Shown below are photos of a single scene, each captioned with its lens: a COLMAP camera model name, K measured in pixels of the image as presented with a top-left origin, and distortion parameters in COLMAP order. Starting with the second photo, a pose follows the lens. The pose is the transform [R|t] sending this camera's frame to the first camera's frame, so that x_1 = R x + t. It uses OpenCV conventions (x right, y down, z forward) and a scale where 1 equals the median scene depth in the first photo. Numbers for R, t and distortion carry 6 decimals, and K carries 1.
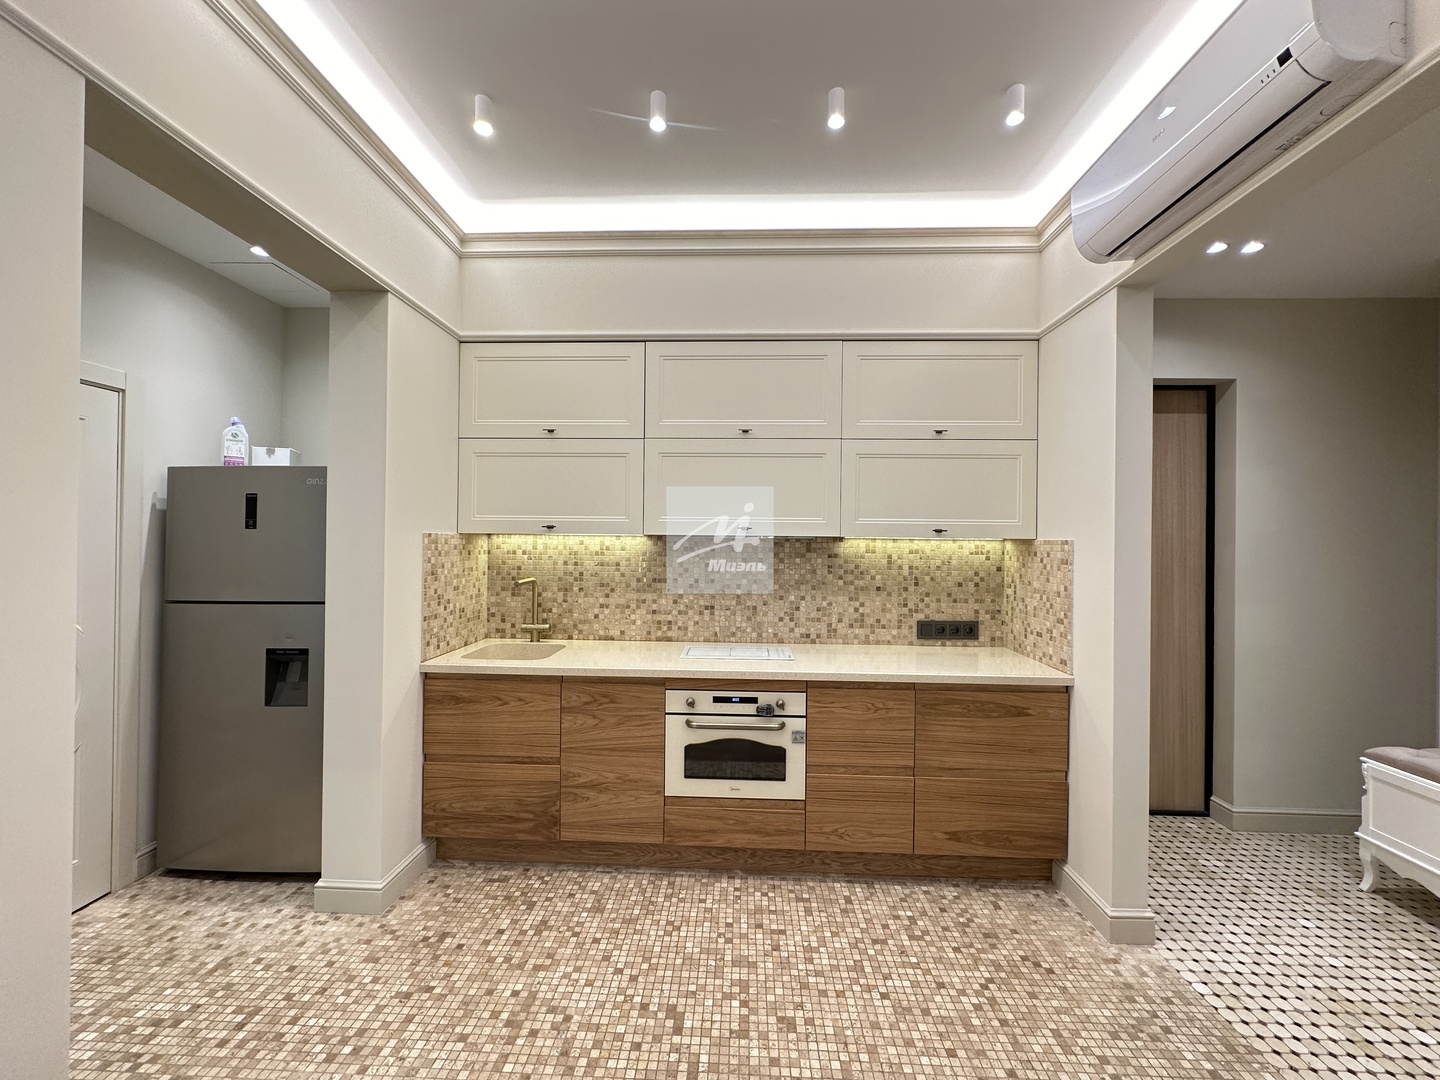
lens RADIAL K [[575.8, 0, 723.3], [0, 575.8, 539.5], [0, 0, 1]] dist [-0.001513, -0.000077]
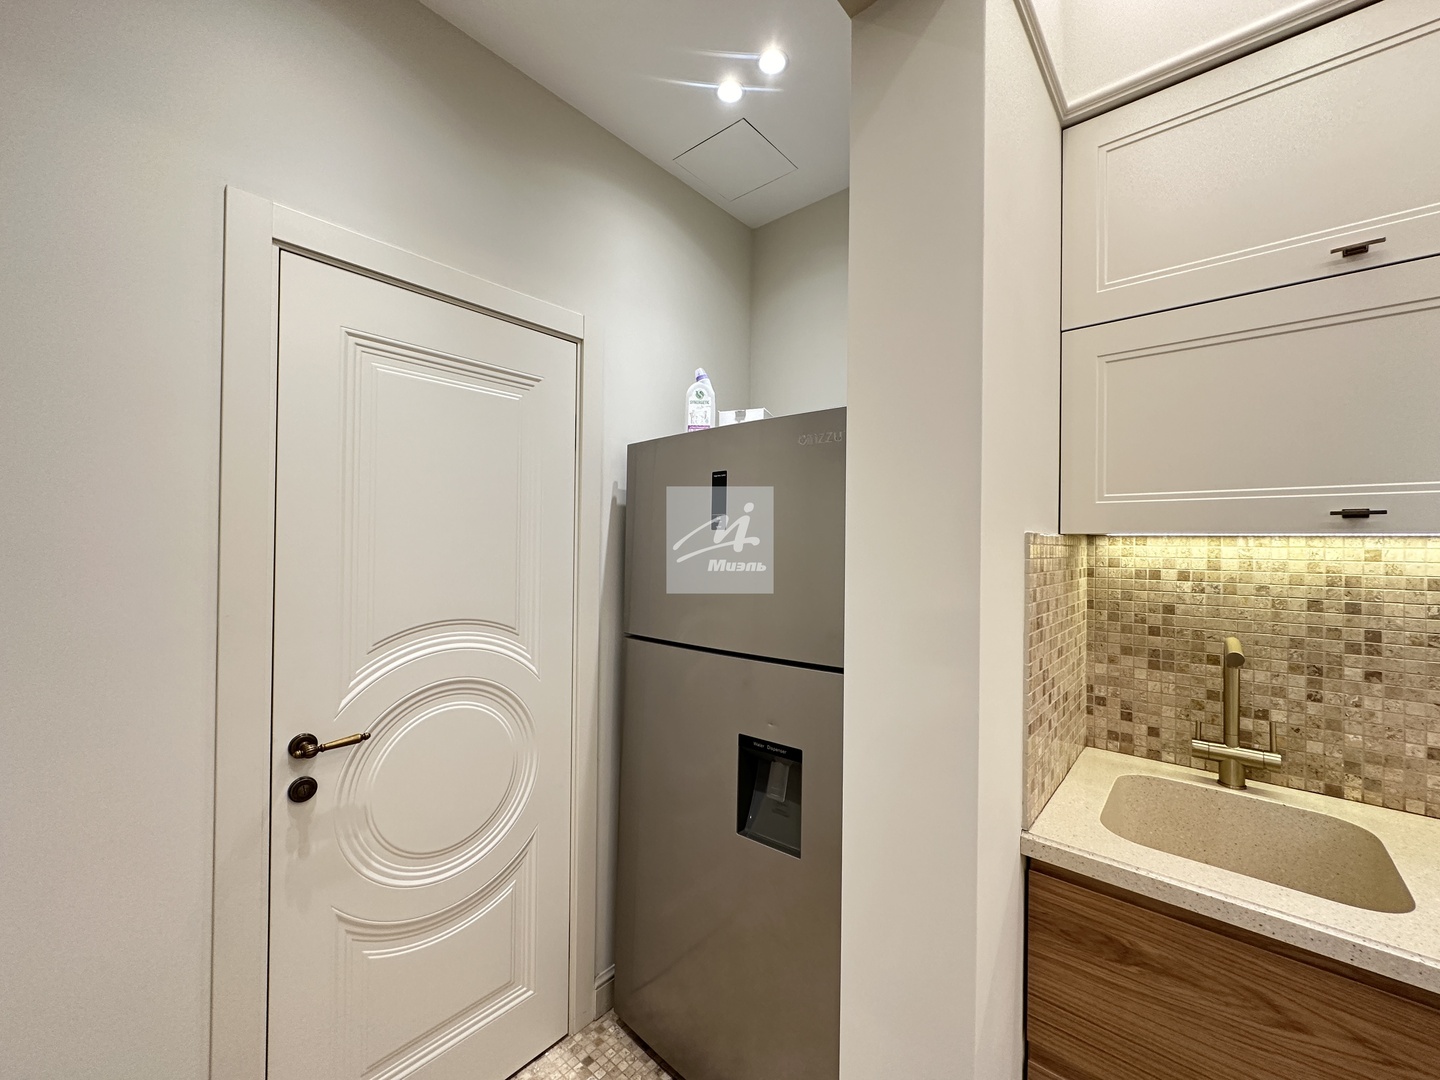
lens RADIAL K [[575.8, 0, 720.7], [0, 575.8, 540.9], [0, 0, 1]] dist [-0.001513, -0.000077]
pose [[0.779453, -0.003624, -0.626450, -0.351096], [0.000059, 0.999984, -0.005711, -0.002676], [0.626461, 0.004415, 0.779440, 0.421921]]
